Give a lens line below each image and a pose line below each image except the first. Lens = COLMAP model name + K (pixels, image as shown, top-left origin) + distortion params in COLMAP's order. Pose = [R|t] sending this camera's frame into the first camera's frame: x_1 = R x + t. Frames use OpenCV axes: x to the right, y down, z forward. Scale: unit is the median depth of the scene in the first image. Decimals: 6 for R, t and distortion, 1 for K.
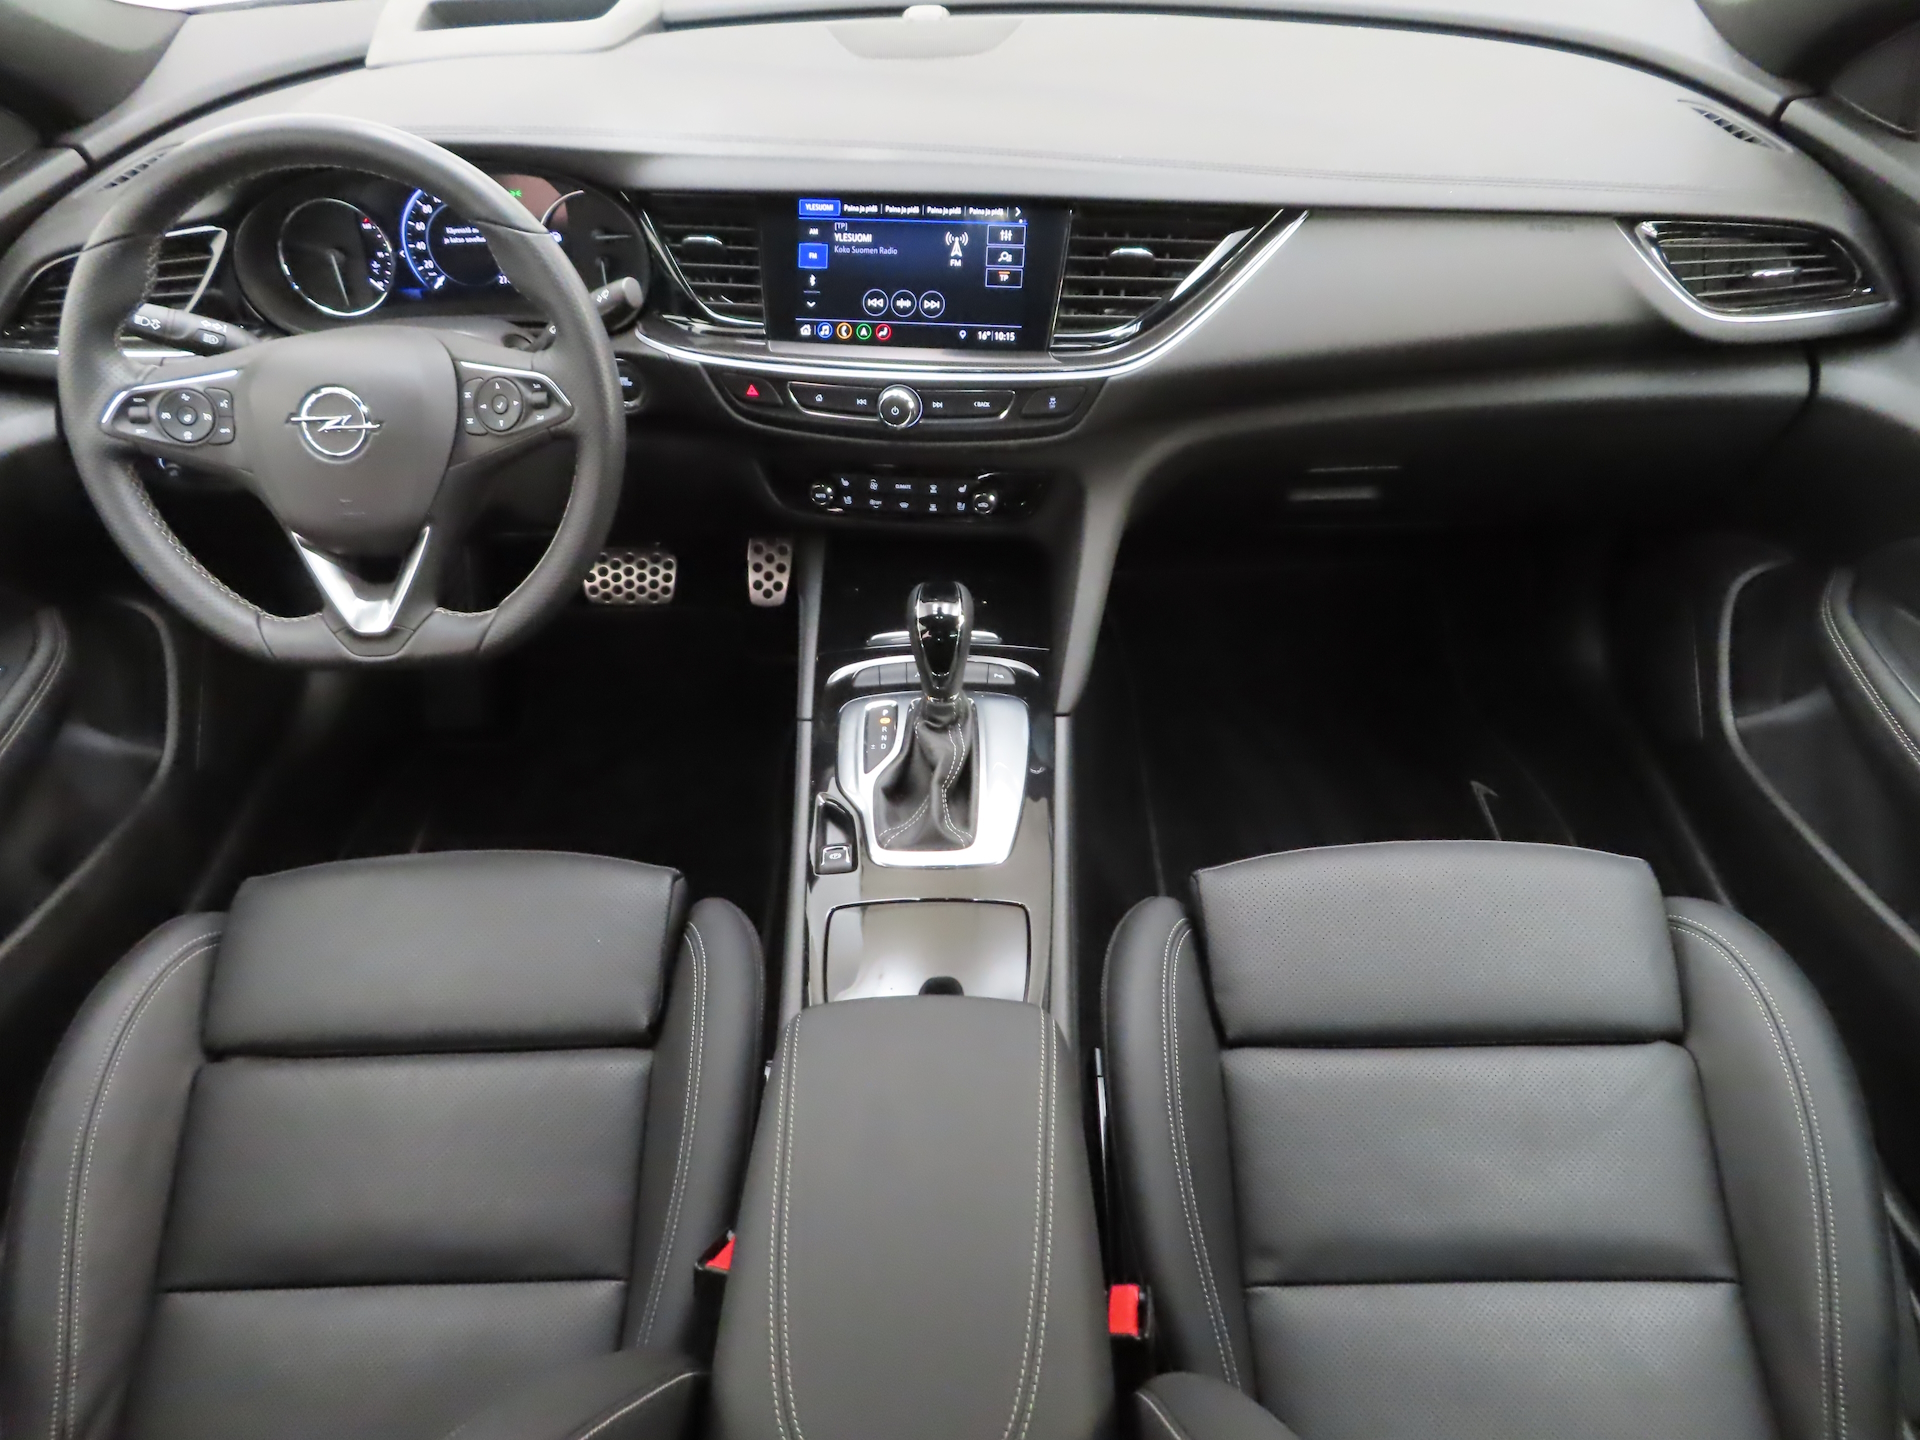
lens RADIAL K [[1397.3, 0, 959.3], [0, 1397.3, 724.9], [0, 0, 1]] dist [-0.015578, 0.004383]
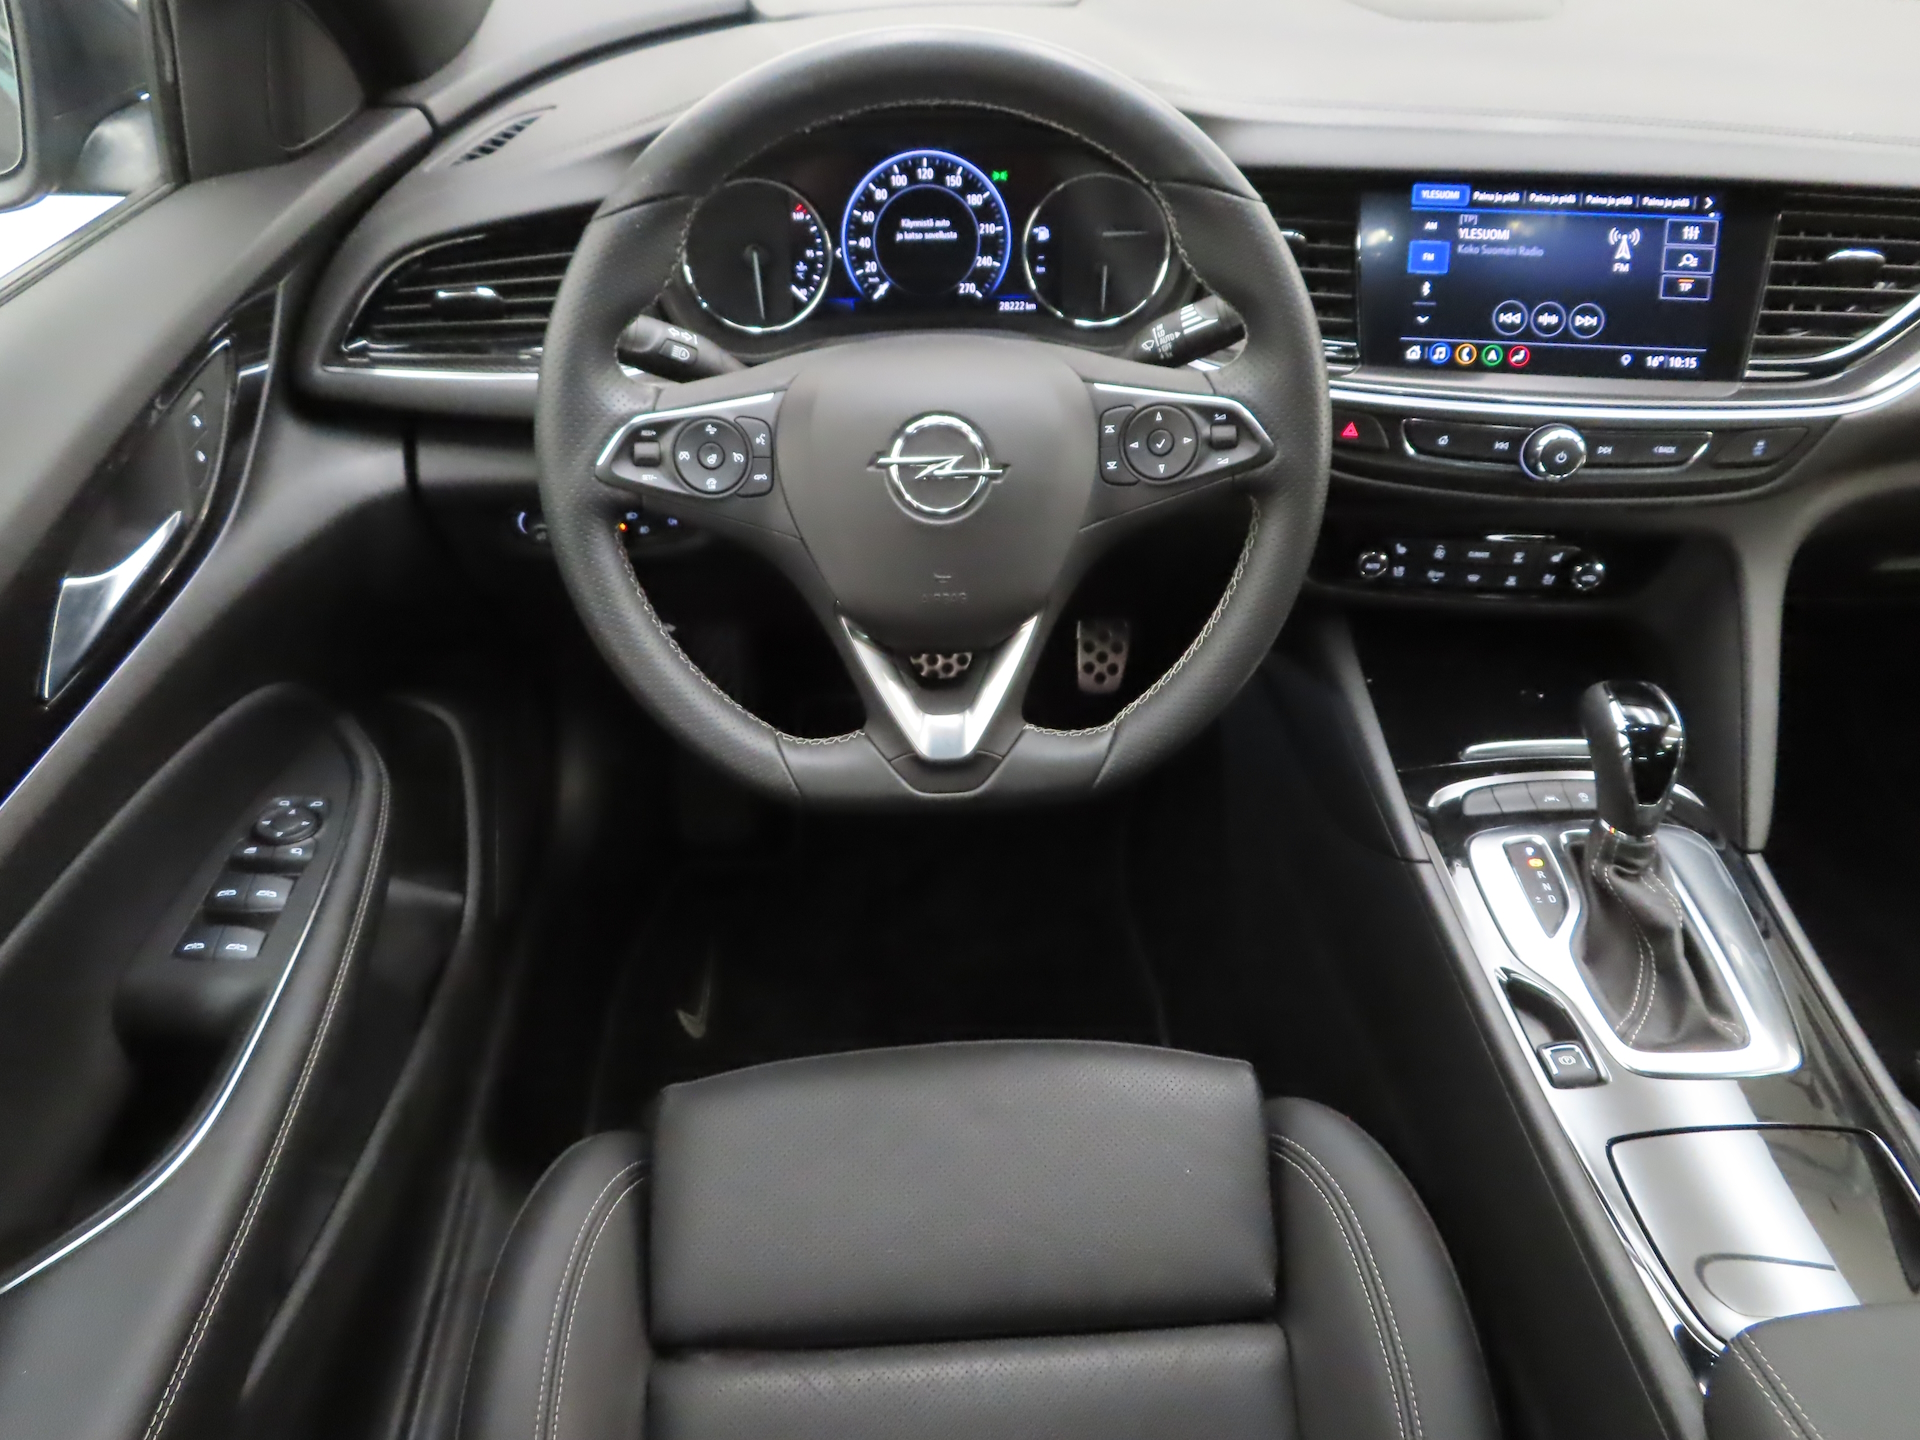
lens RADIAL K [[1397.3, 0, 959.8], [0, 1397.3, 717.5], [0, 0, 1]] dist [-0.015578, 0.004383]
pose [[0.998669, -0.006508, 0.051162, -0.409101], [0.008862, 0.998906, -0.045918, -0.050324], [-0.050807, 0.046310, 0.997634, 0.261894]]
